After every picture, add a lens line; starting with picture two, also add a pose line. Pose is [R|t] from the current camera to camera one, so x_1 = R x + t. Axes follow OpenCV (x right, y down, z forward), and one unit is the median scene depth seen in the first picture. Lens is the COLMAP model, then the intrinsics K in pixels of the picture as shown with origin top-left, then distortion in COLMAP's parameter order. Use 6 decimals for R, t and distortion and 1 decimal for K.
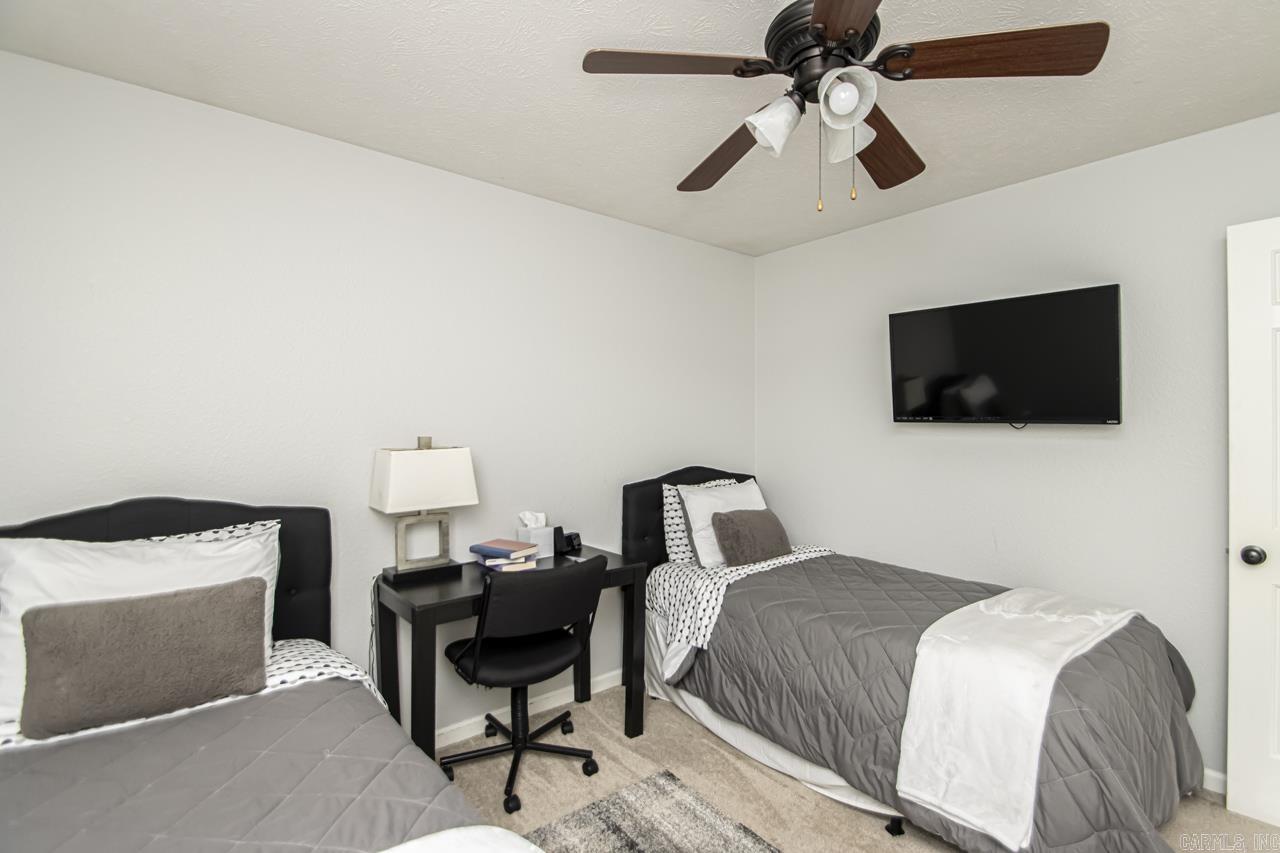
lens RADIAL K [[595.8, 0, 640.0], [0, 595.8, 426.5], [0, 0, 1]] dist [0.002871, -0.009601]
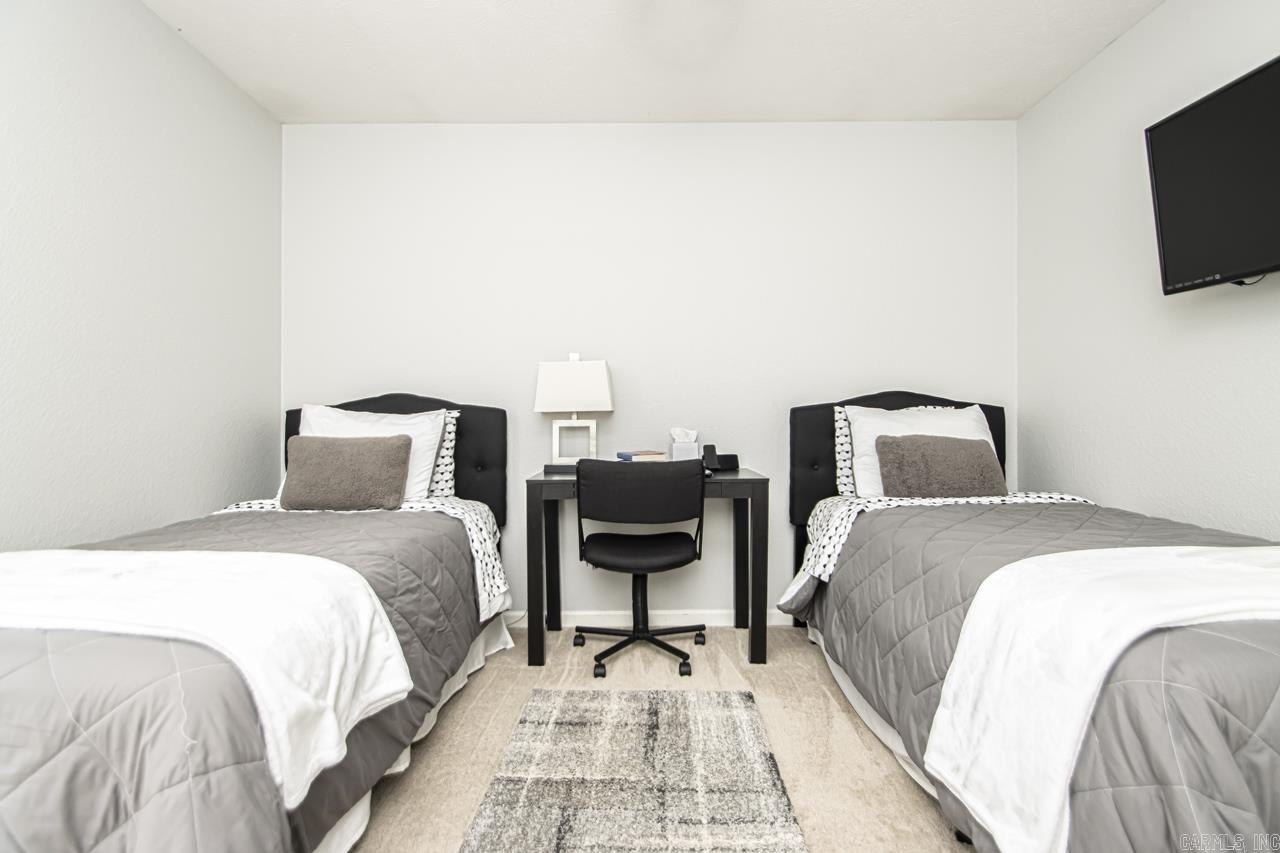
lens RADIAL K [[609.0, 0, 640.0], [0, 609.0, 426.5], [0, 0, 1]] dist [0.027824, -0.024319]
pose [[0.764528, -0.000150, -0.644590, 0.470588], [0.000643, 1.000000, 0.000530, 0.148385], [0.644590, -0.000819, 0.764528, 0.150601]]
